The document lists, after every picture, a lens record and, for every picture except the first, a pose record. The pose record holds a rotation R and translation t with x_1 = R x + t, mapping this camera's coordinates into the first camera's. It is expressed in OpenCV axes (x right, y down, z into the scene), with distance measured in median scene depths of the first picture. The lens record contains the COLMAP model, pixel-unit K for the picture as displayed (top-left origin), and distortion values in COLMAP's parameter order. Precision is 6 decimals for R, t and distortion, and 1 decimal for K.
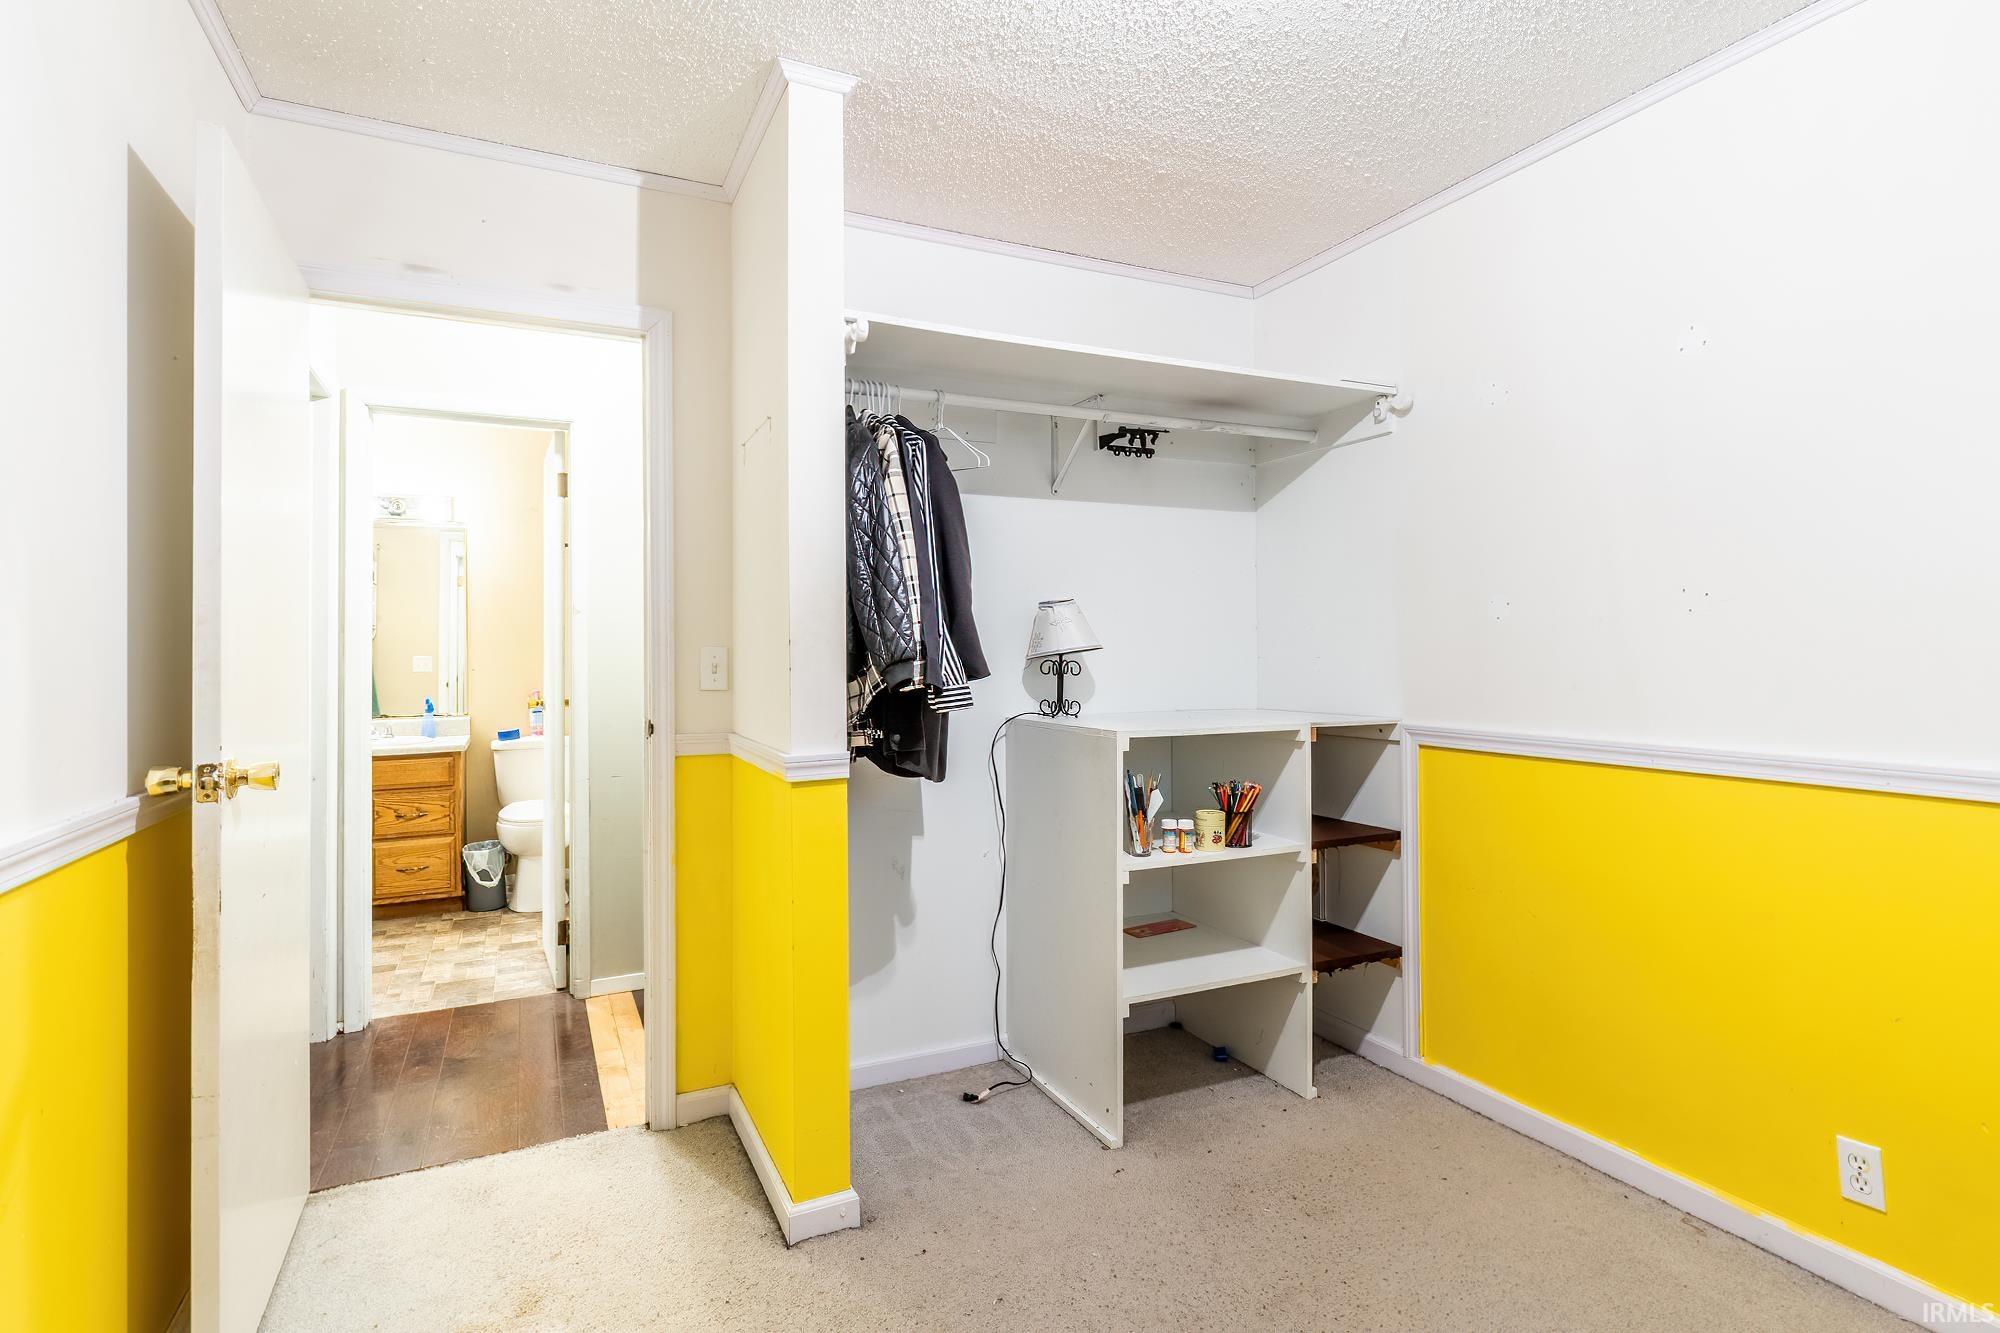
lens RADIAL K [[948.7, 0, 1008.2], [0, 948.7, 653.0], [0, 0, 1]] dist [-0.000583, -0.000006]
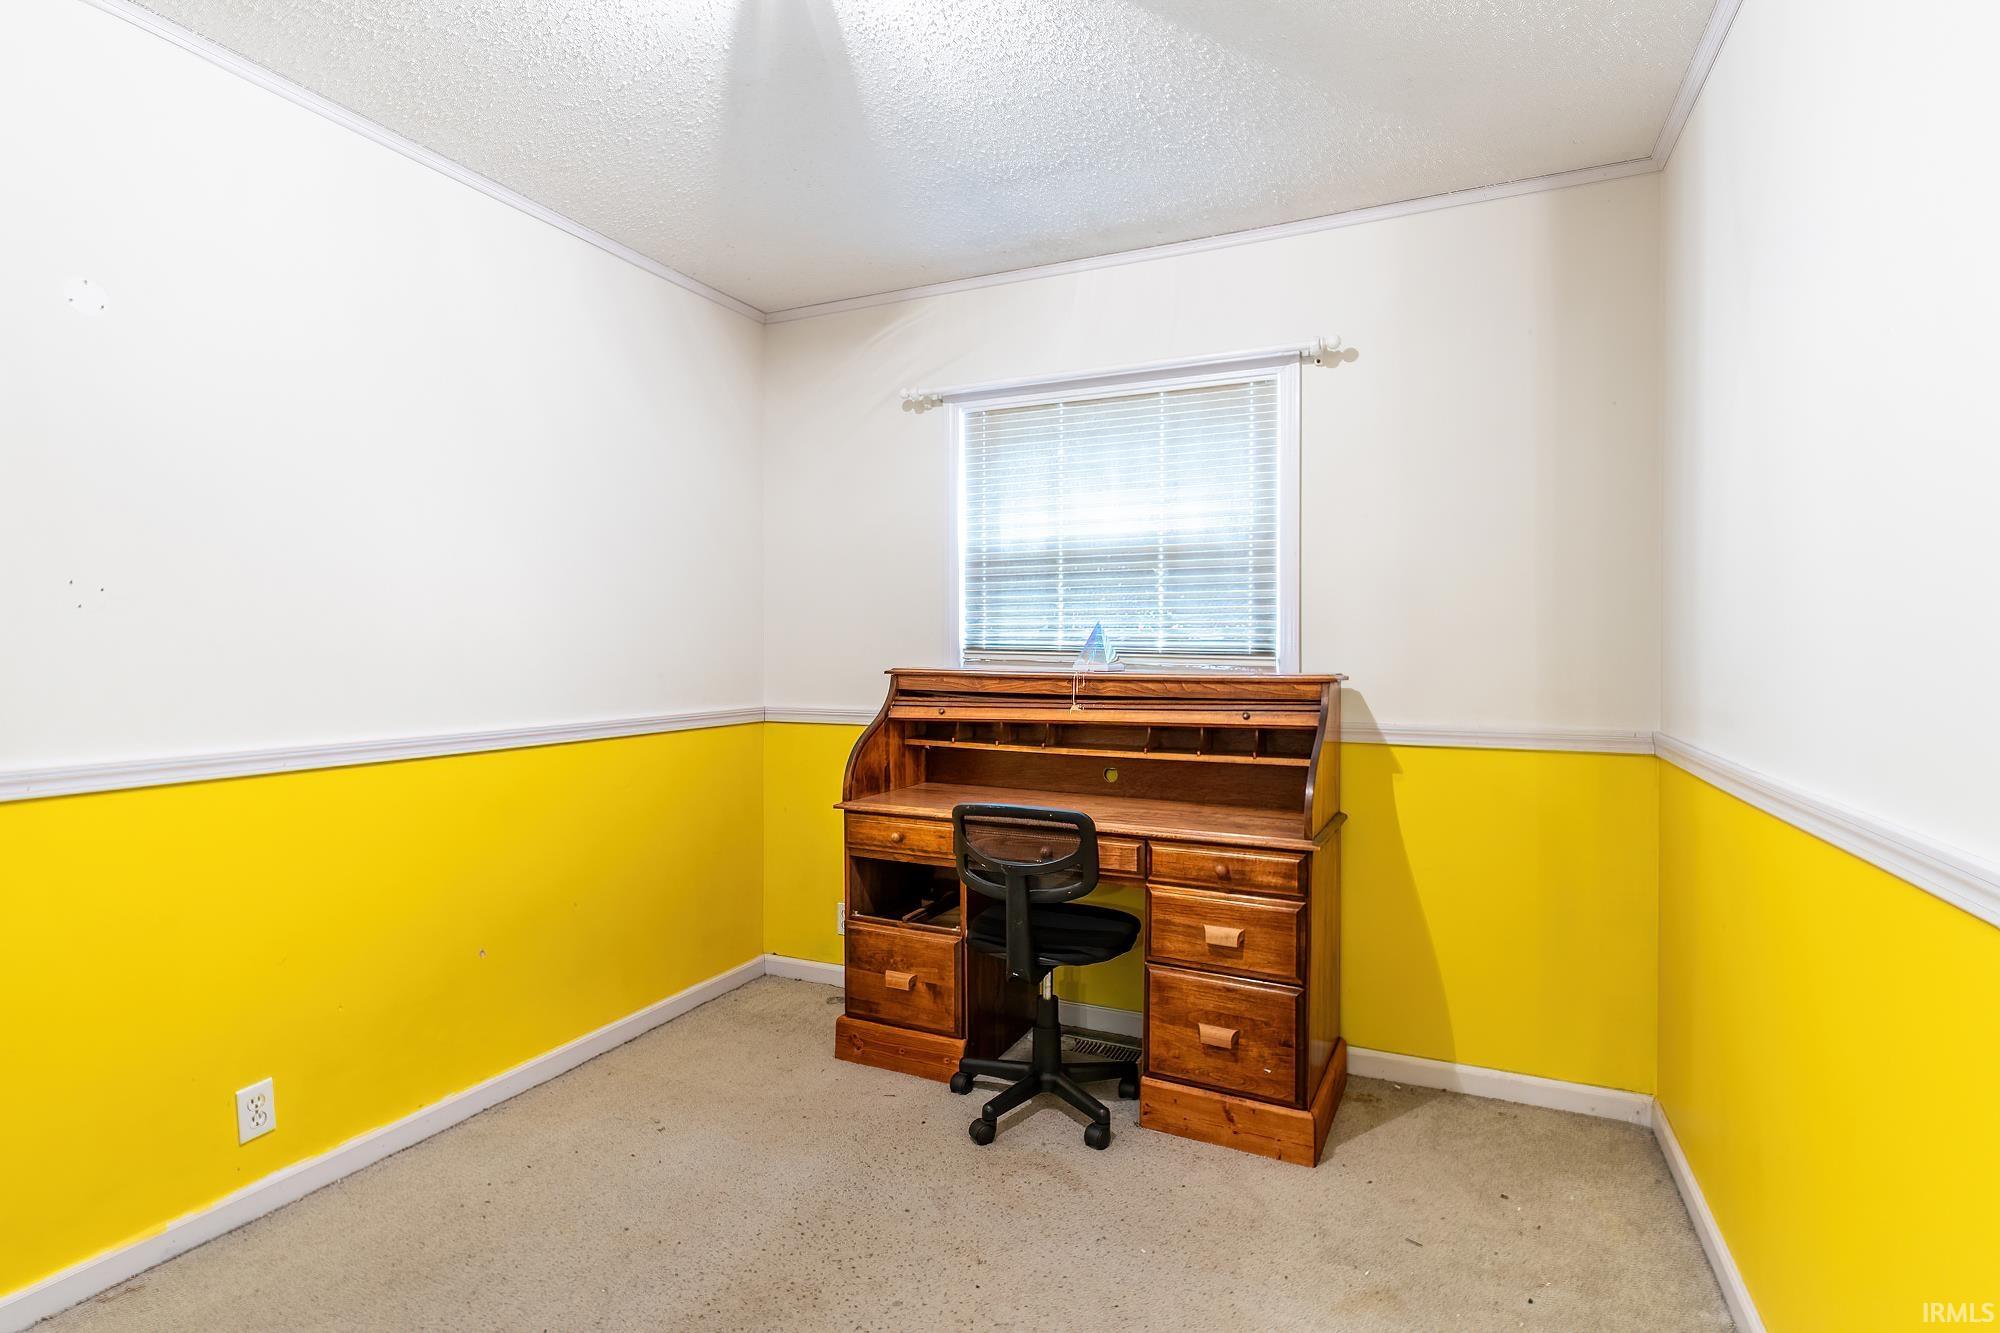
lens RADIAL K [[948.7, 0, 1008.2], [0, 948.7, 653.0], [0, 0, 1]] dist [-0.000583, -0.000006]
pose [[-0.622880, -0.003587, 0.782309, -0.521403], [-0.002558, 0.999993, 0.002548, -0.007433], [-0.782313, -0.000414, -0.622885, 0.940239]]
